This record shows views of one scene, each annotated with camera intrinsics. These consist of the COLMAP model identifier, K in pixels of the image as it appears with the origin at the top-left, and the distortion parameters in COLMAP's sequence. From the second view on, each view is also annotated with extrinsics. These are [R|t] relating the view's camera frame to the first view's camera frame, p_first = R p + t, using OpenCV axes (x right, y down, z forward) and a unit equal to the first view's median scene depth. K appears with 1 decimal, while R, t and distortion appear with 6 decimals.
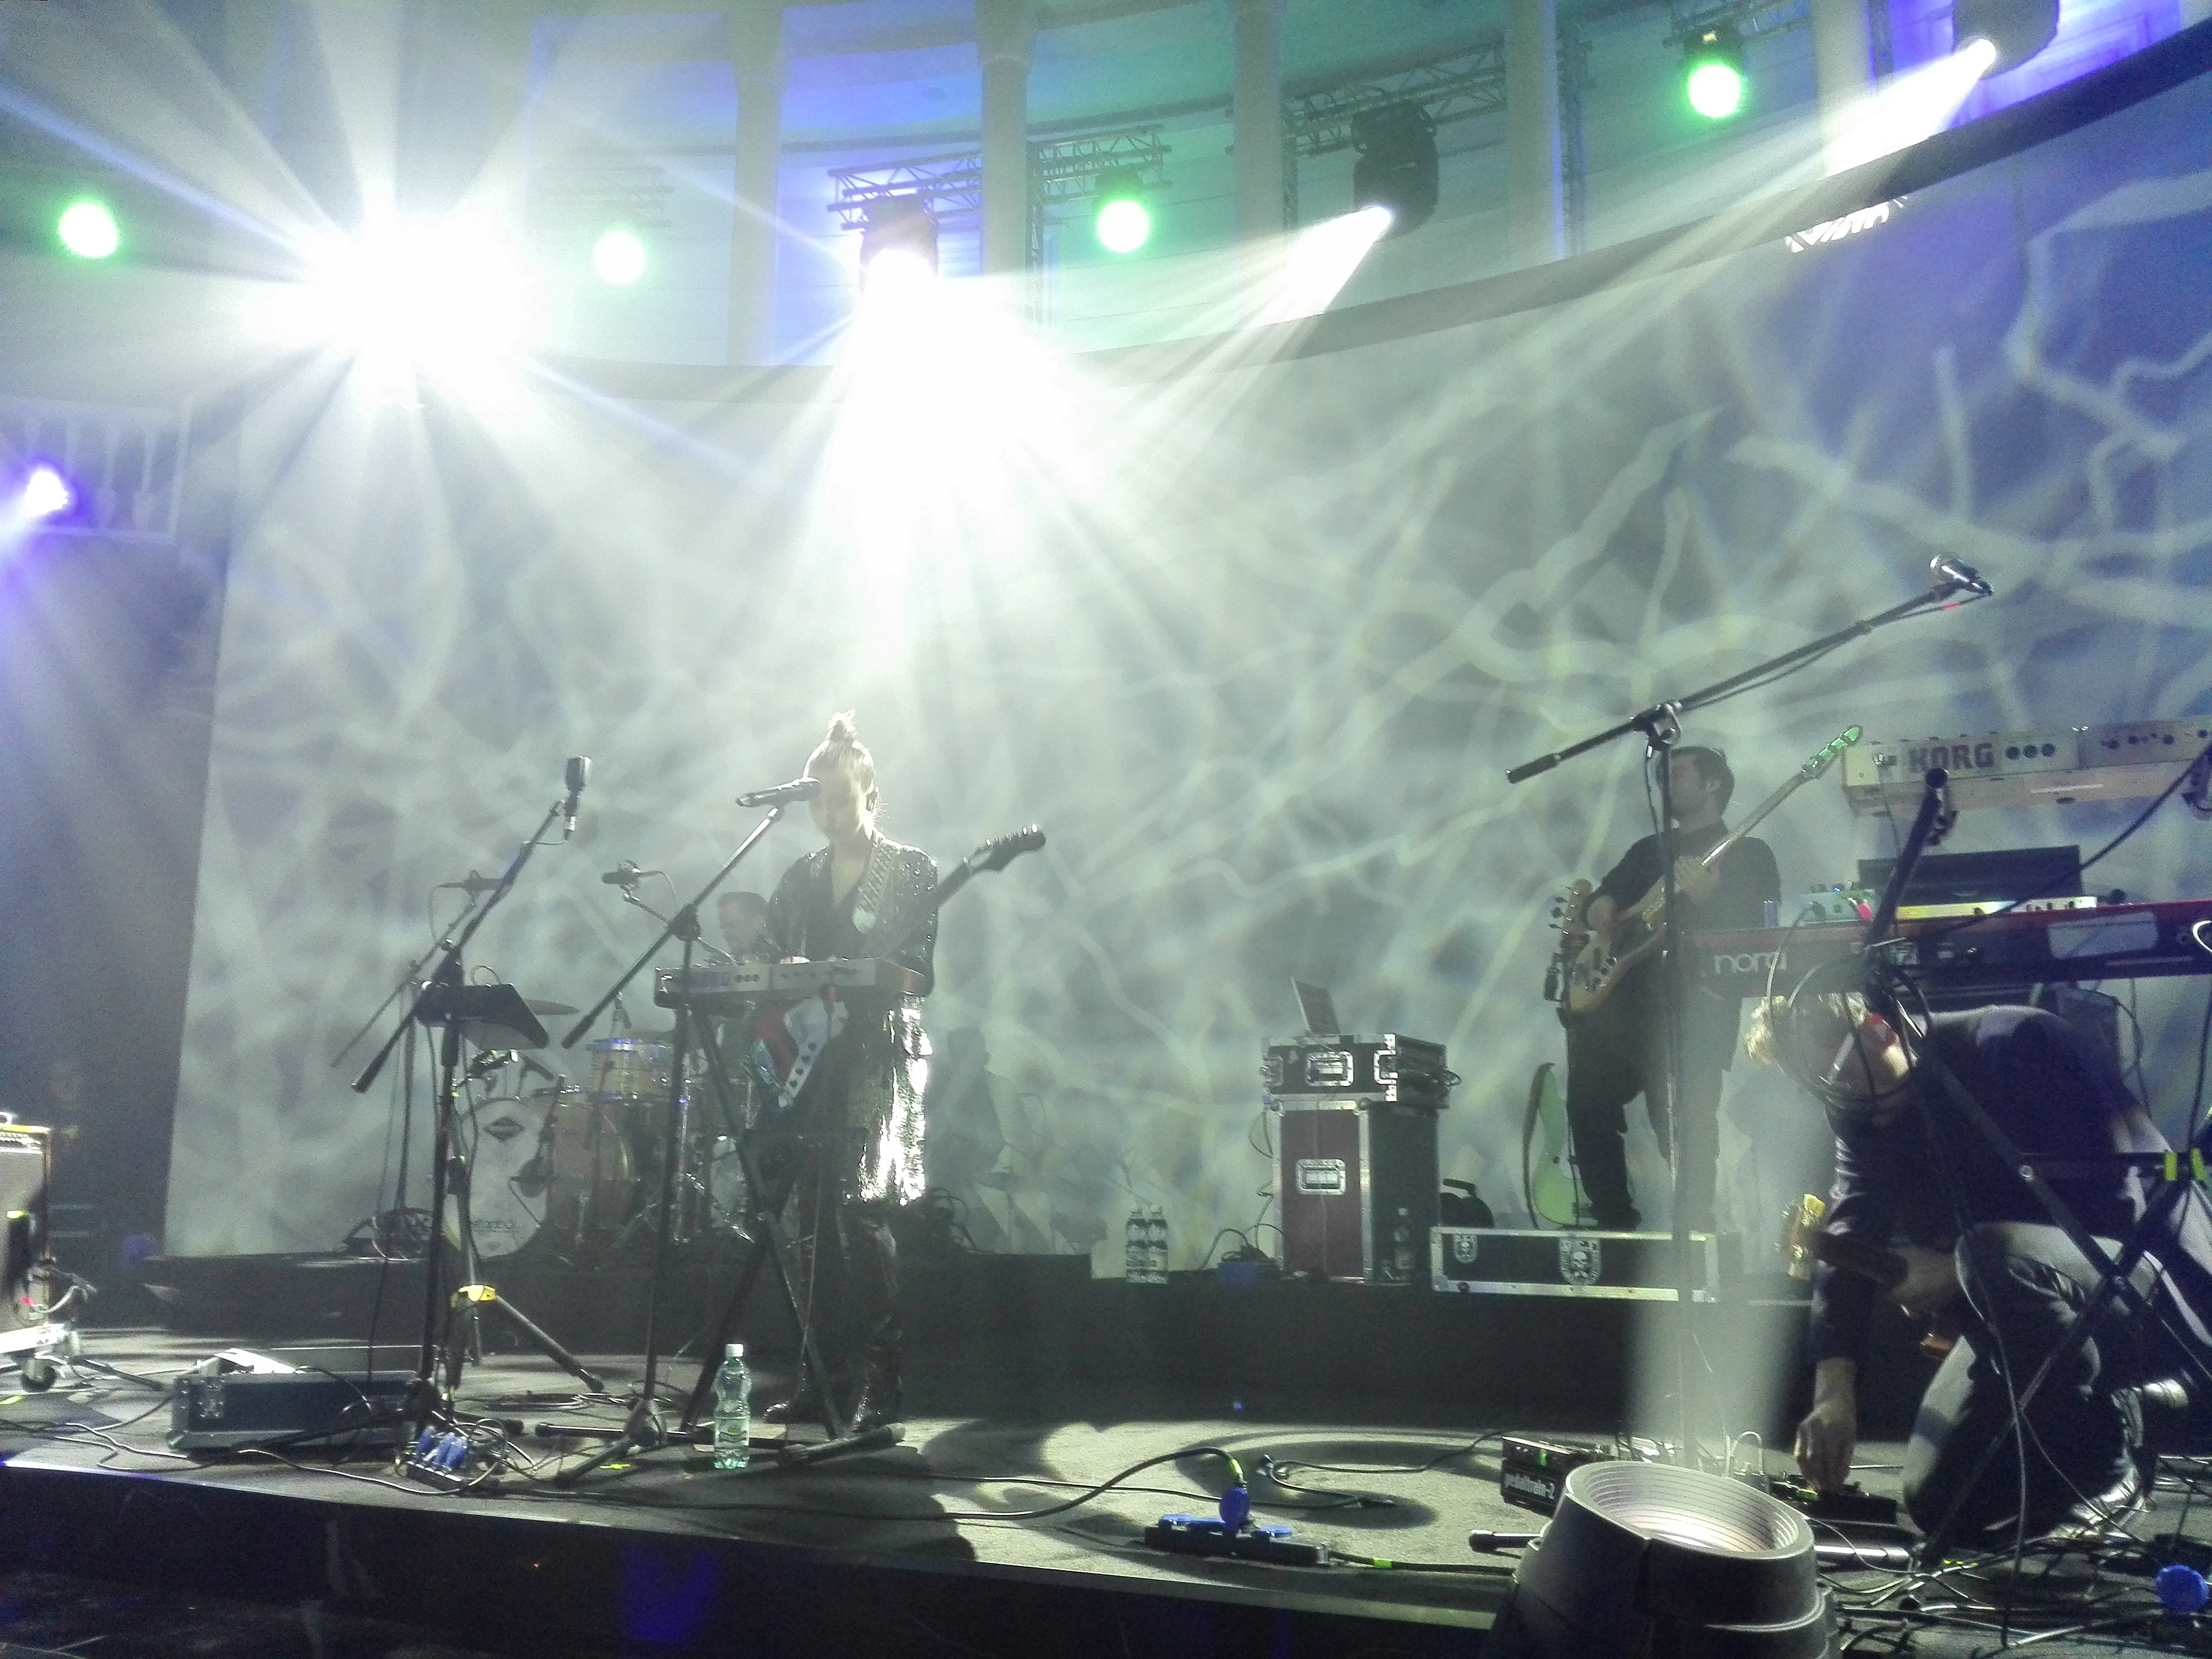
lens RADIAL K [[1822.6, 0, 1106.0], [0, 1822.6, 829.5], [0, 0, 1]] dist [0.009673, 0.003630]
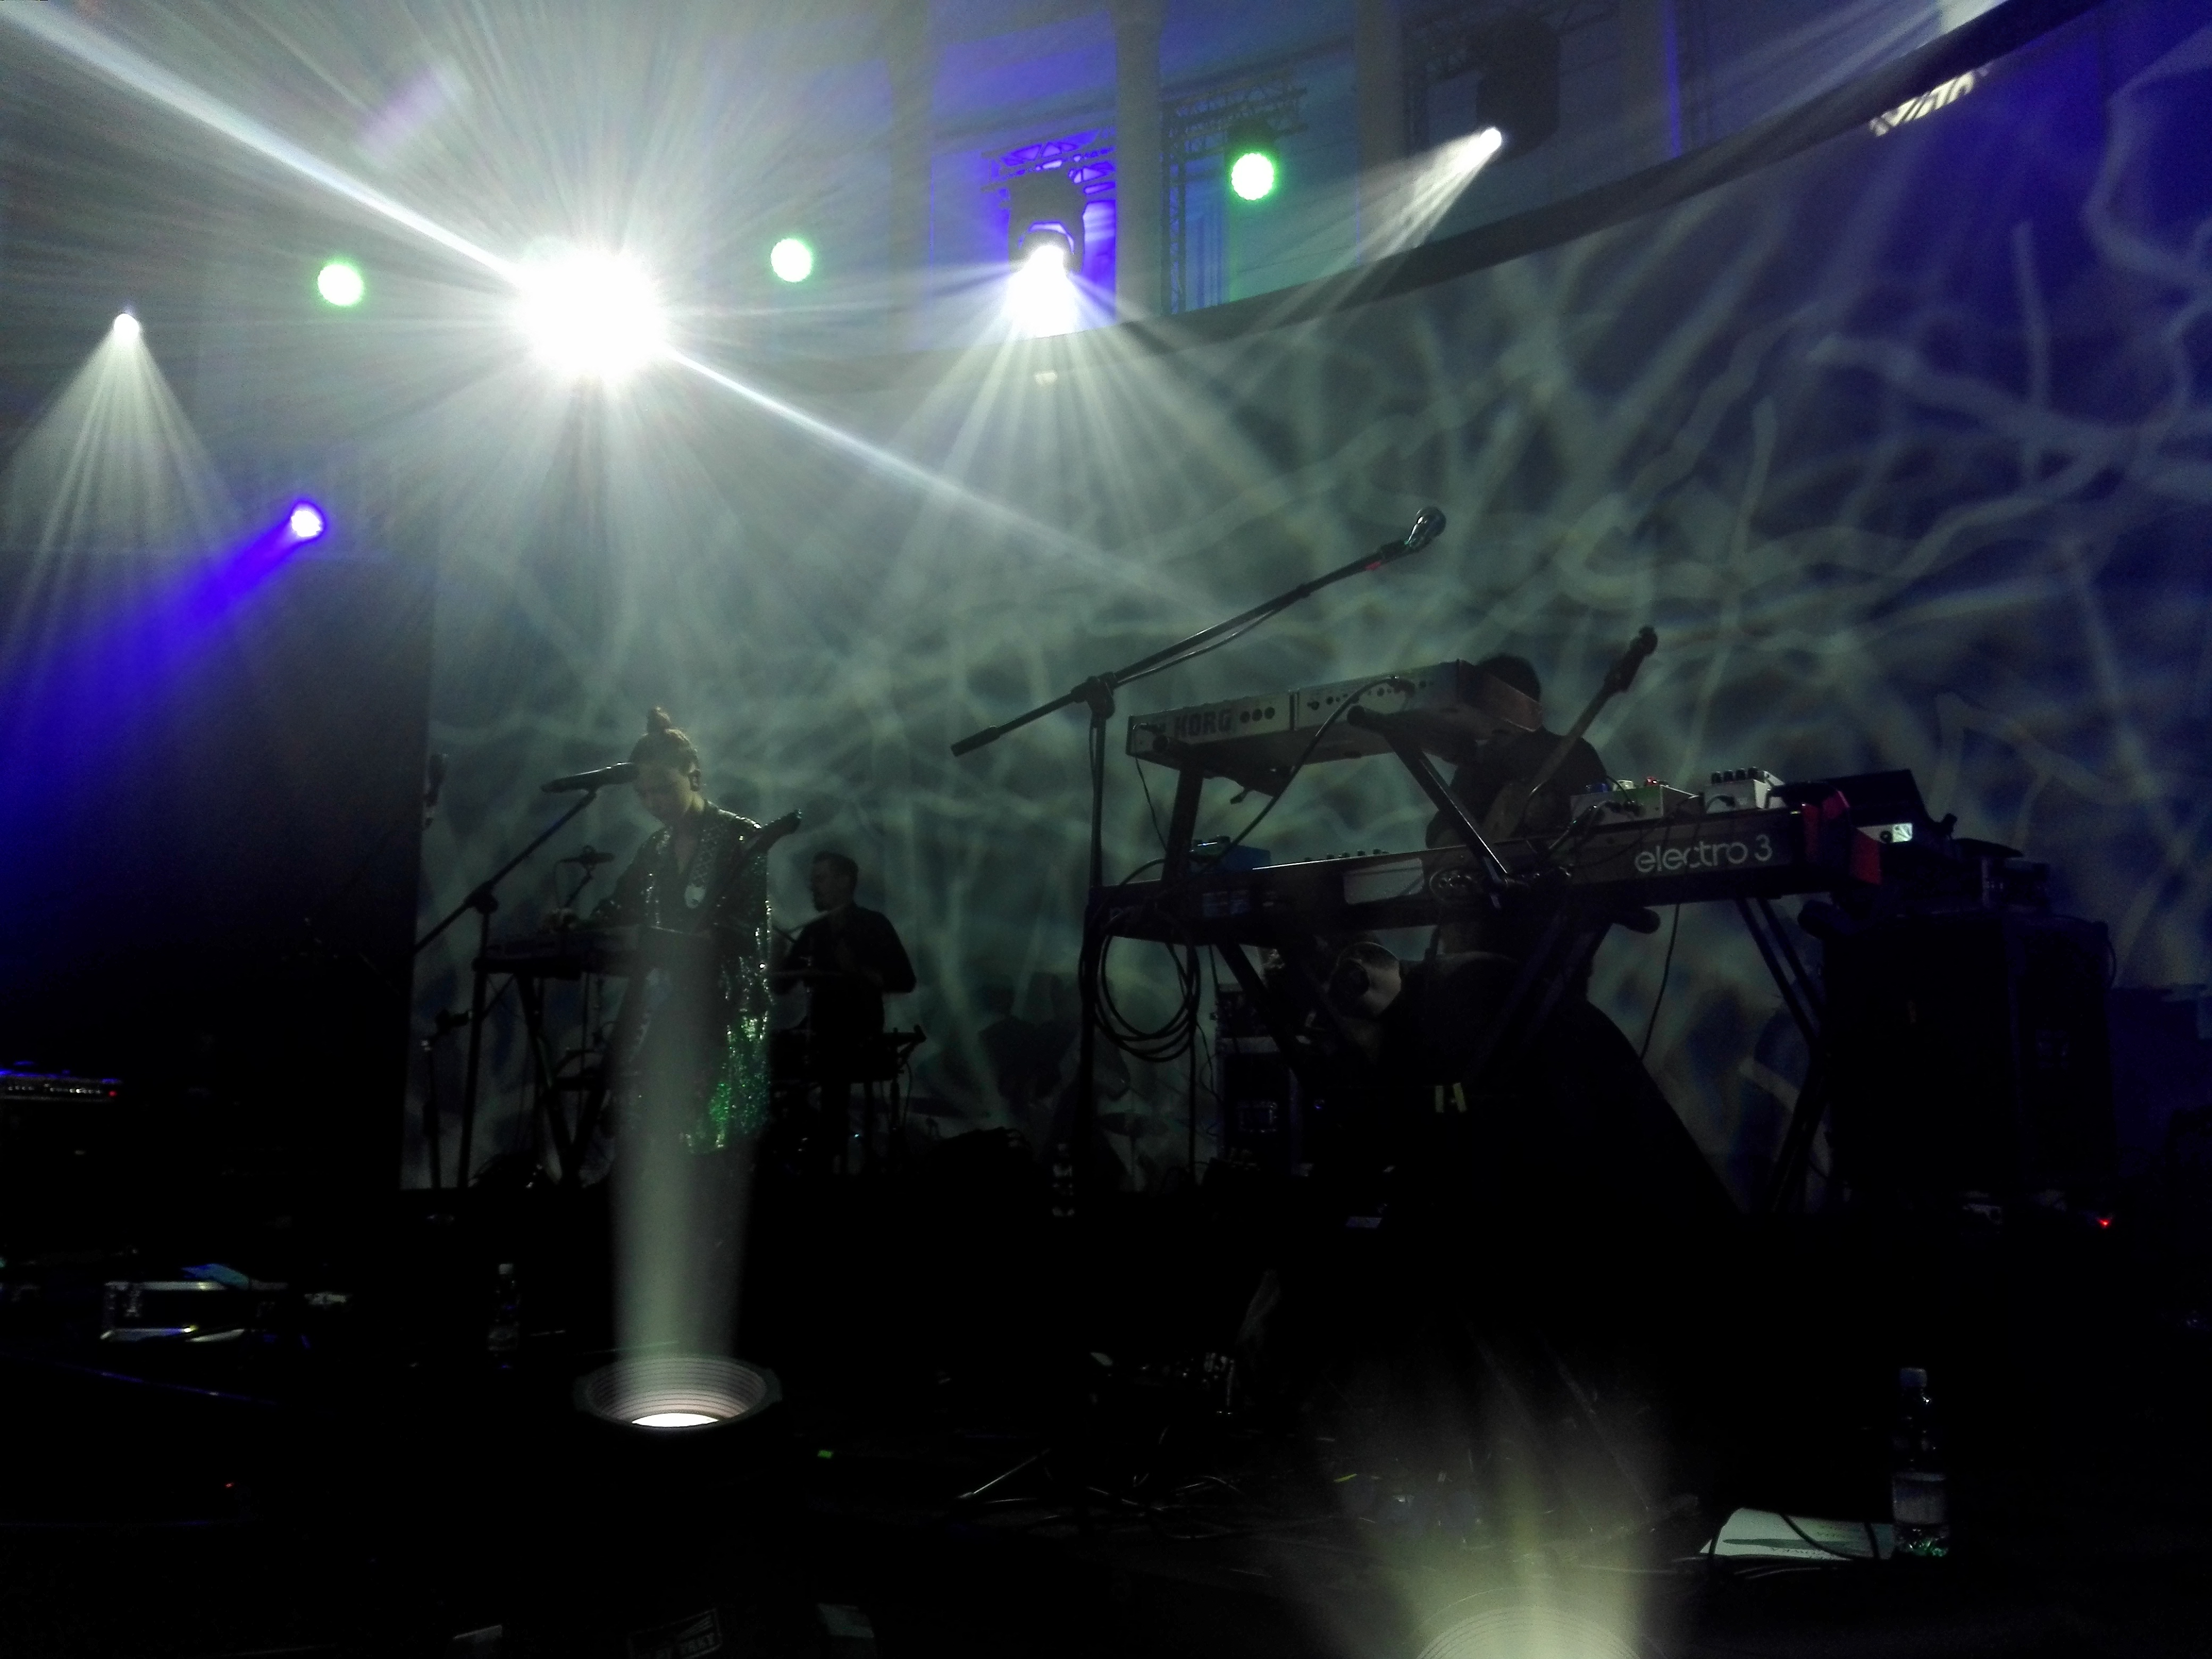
lens RADIAL K [[1822.6, 0, 1106.0], [0, 1822.6, 829.5], [0, 0, 1]] dist [0.009673, 0.003630]
pose [[0.975779, -0.039042, -0.215246, 0.166255], [0.045798, 0.998600, 0.026487, -0.002136], [0.213910, -0.035703, 0.976201, -0.015340]]
